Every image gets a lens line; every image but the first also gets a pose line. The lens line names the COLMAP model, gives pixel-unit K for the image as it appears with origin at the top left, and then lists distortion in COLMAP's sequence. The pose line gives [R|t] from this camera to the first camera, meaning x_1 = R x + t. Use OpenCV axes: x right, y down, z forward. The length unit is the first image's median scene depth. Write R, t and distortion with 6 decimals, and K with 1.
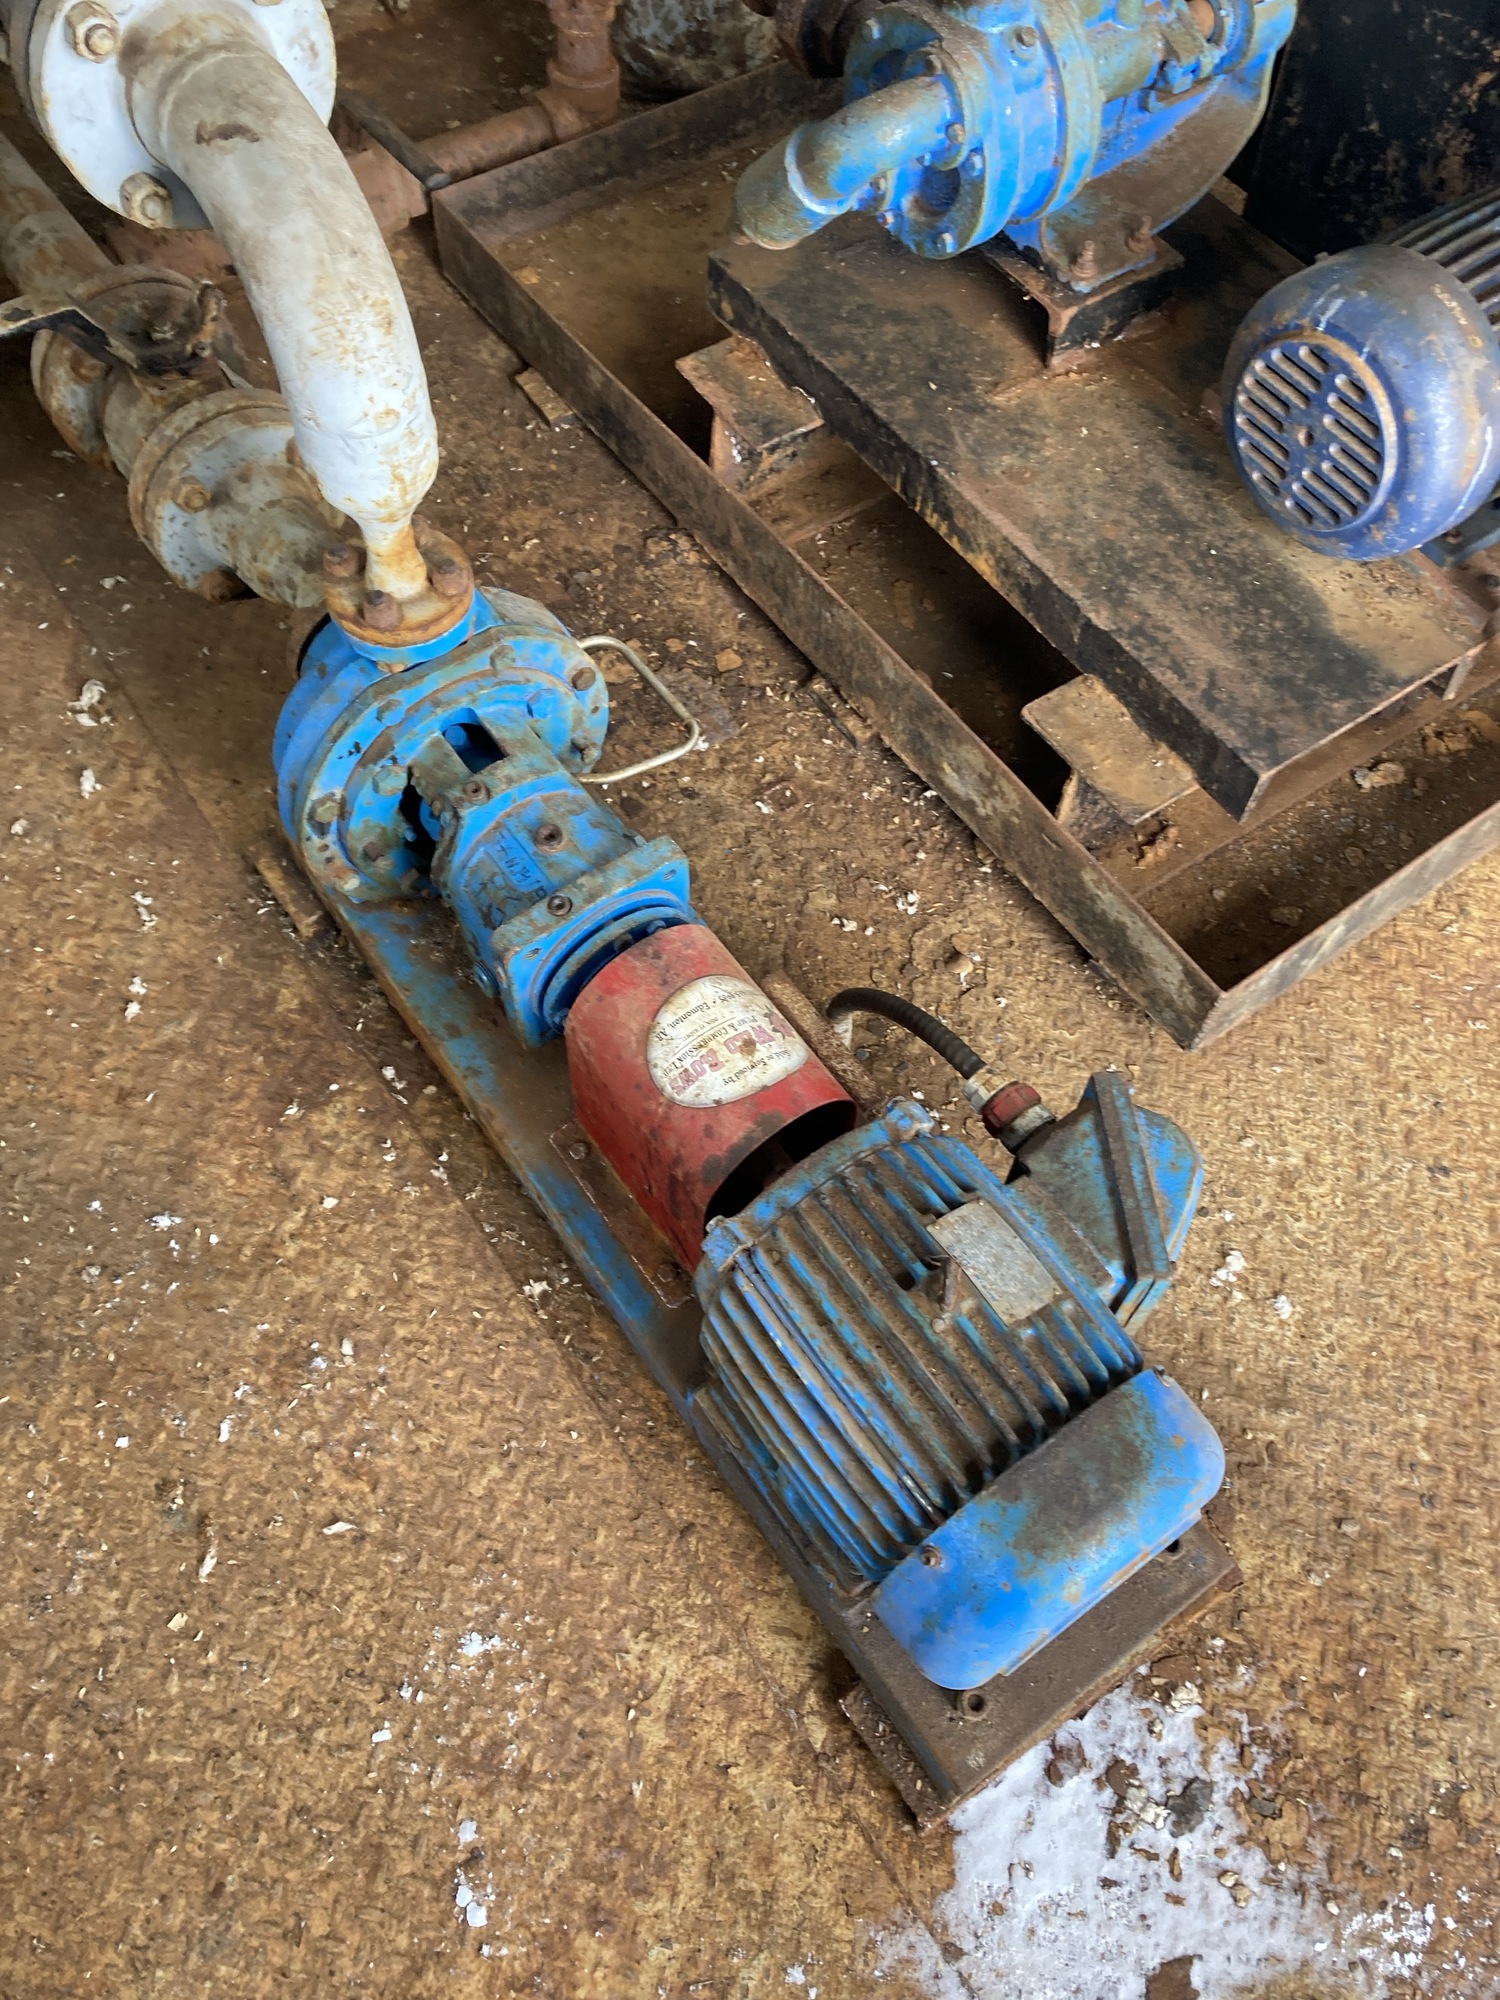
lens RADIAL K [[1646.3, 0, 750.0], [0, 1646.3, 1000.0], [0, 0, 1]] dist [0.004913, 0.008384]
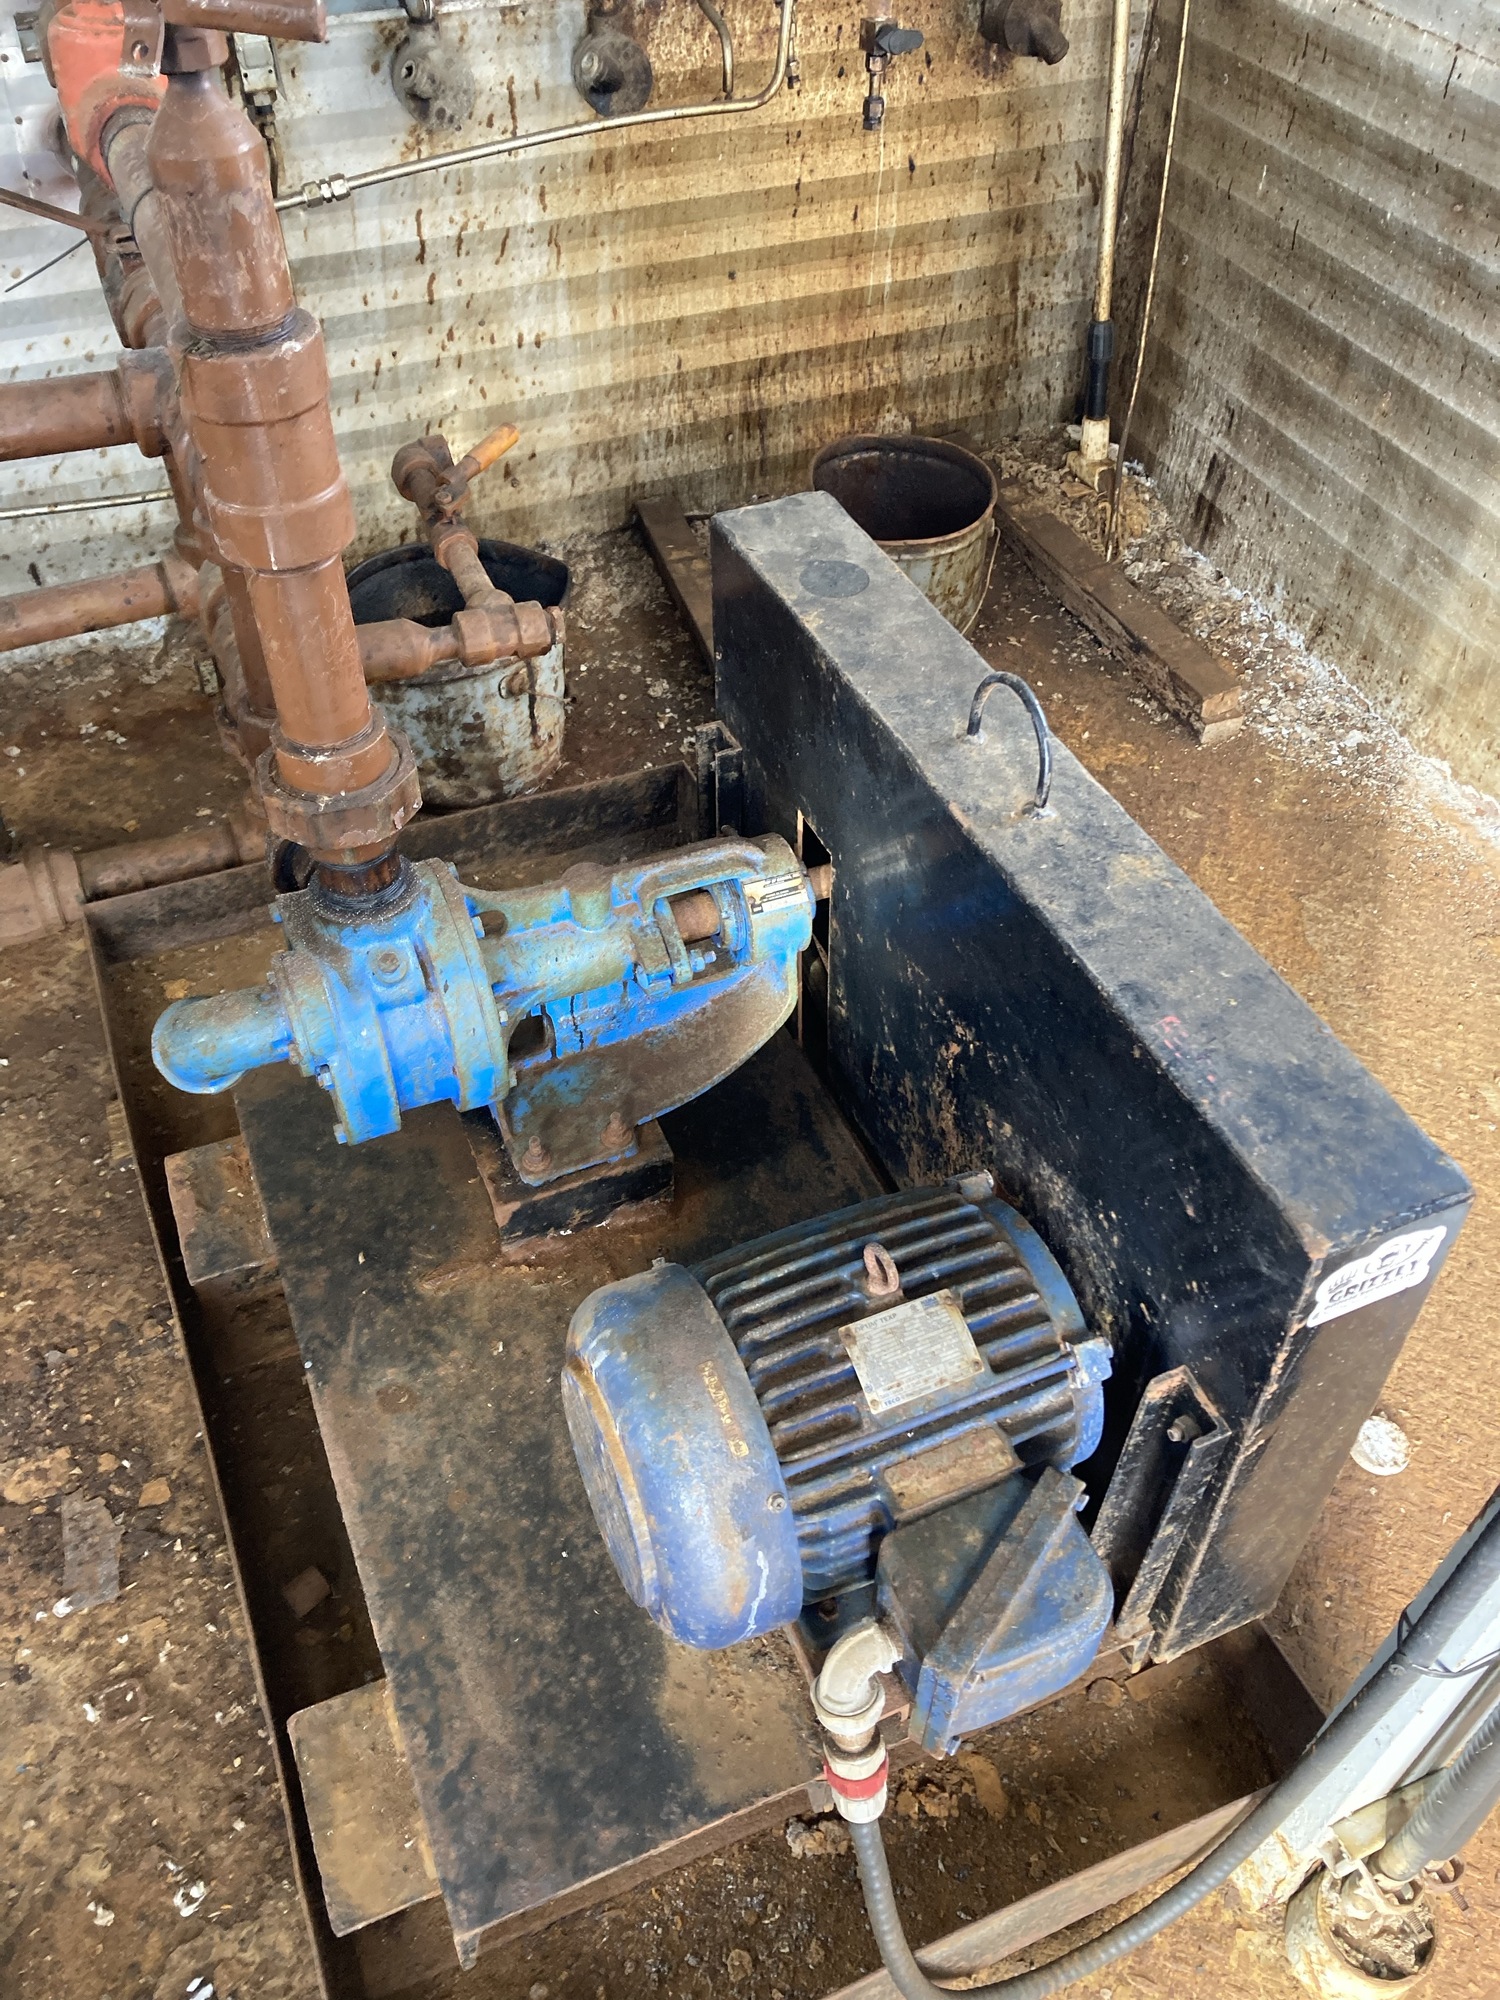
lens RADIAL K [[1610.8, 0, 750.0], [0, 1610.8, 1000.0], [0, 0, 1]] dist [0.037373, -0.010364]
pose [[0.977163, 0.136955, -0.162470, 0.414763], [-0.172072, 0.958608, -0.226852, -0.330062], [0.124676, 0.249628, 0.960282, 0.161385]]
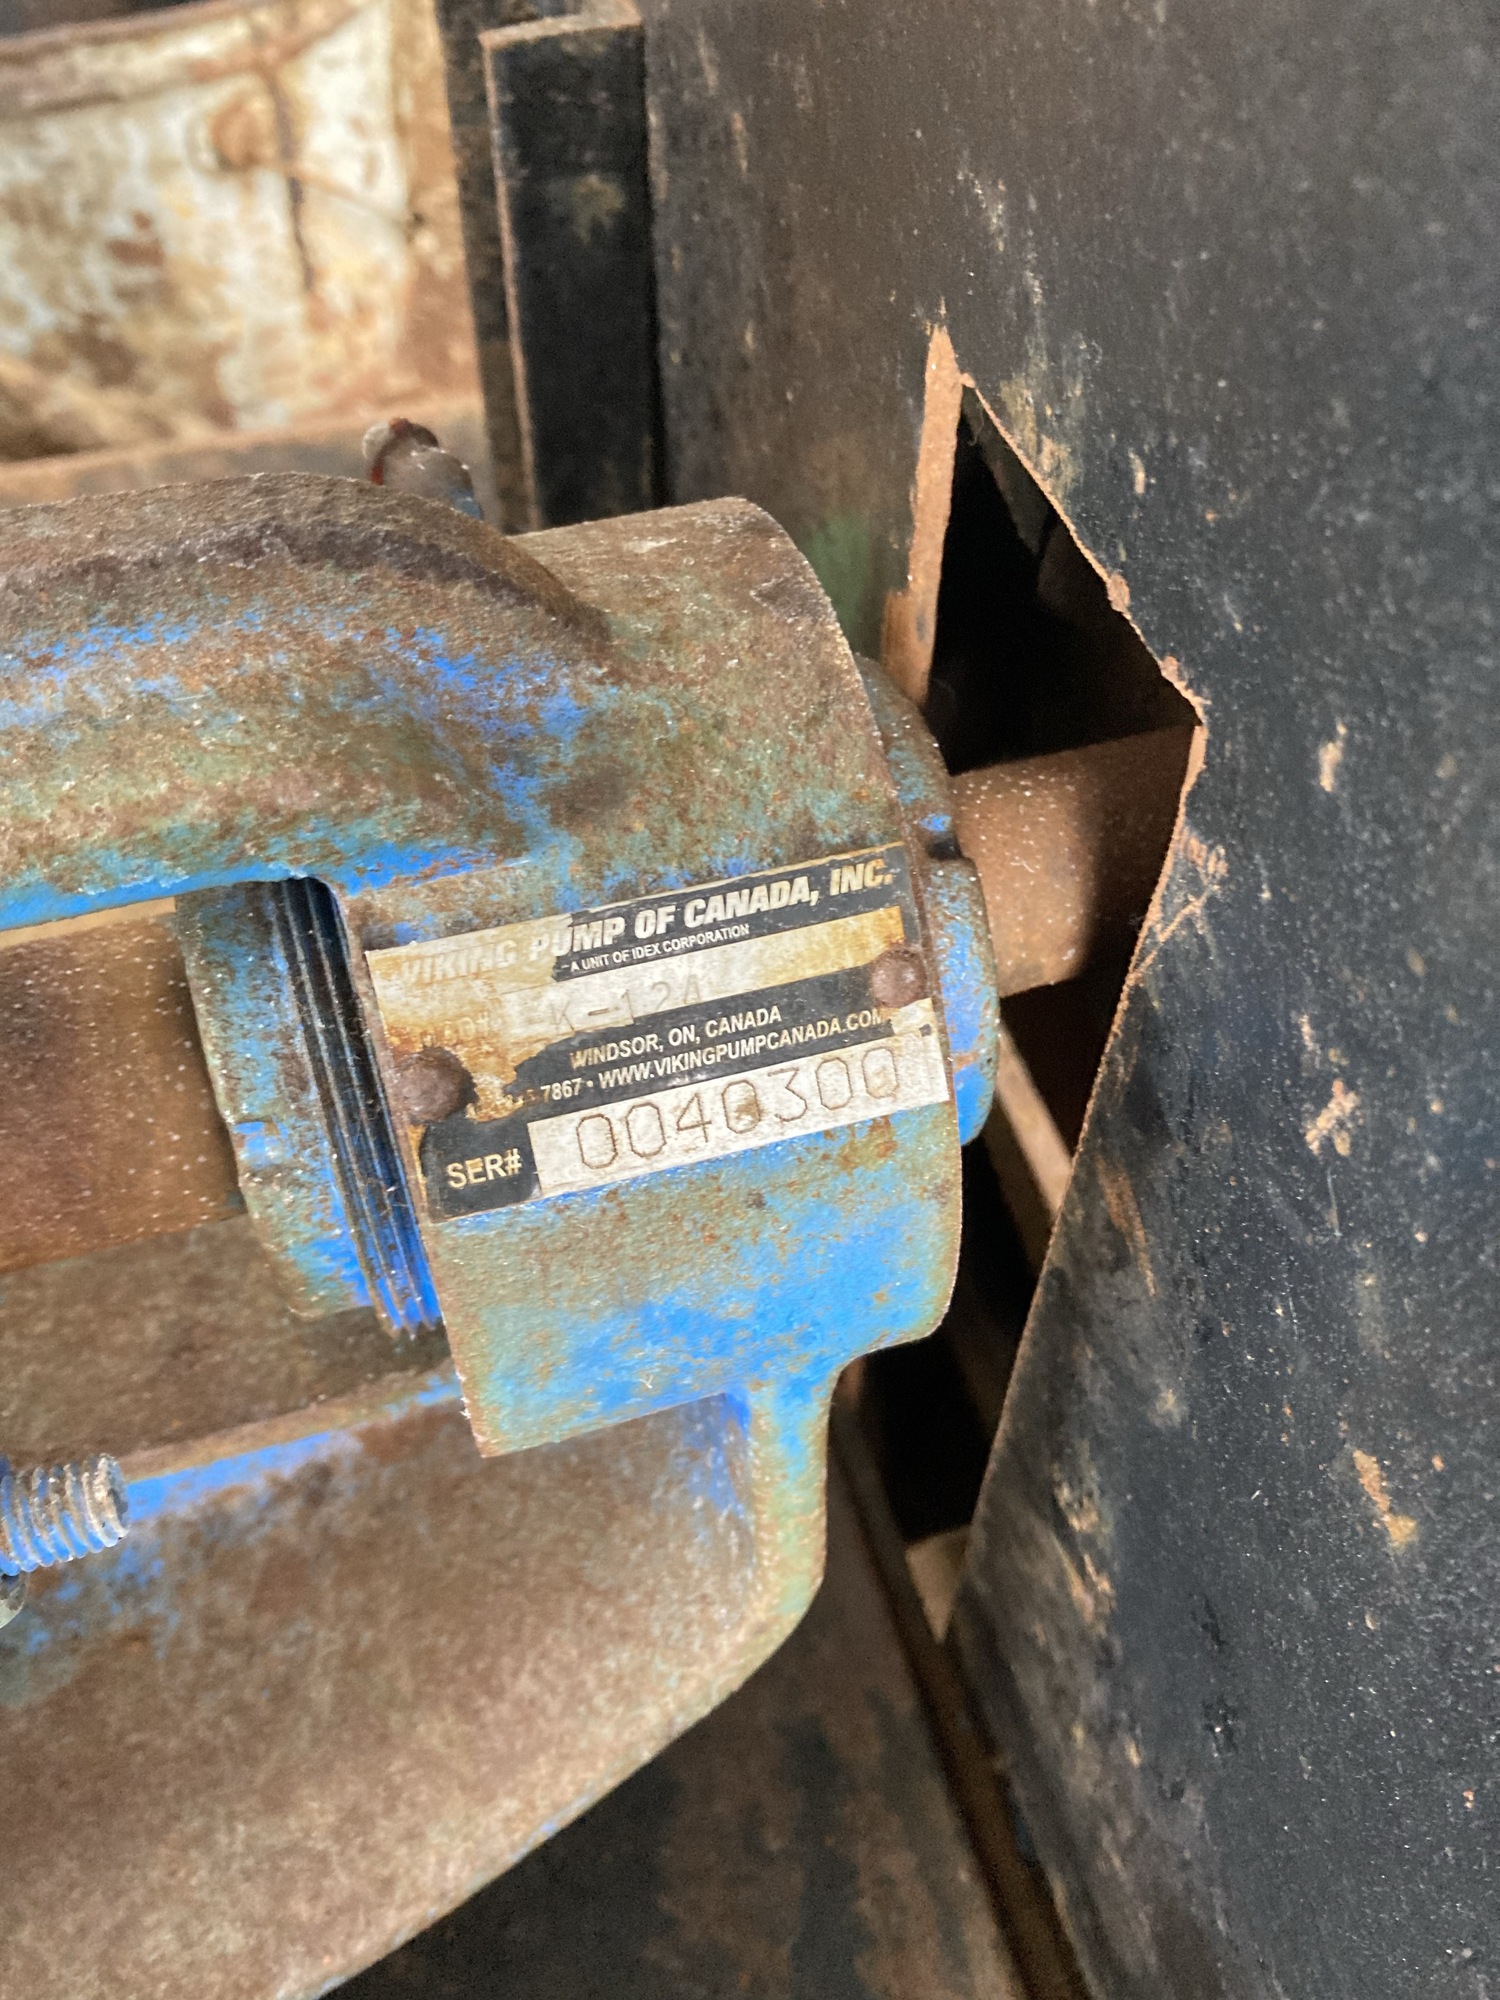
lens RADIAL K [[1610.8, 0, 750.0], [0, 1610.8, 1000.0], [0, 0, 1]] dist [0.037373, -0.010364]
pose [[0.952189, 0.234203, -0.196177, 0.311532], [-0.251966, 0.965147, -0.070747, -0.561414], [0.172770, 0.116794, 0.978013, 0.831731]]
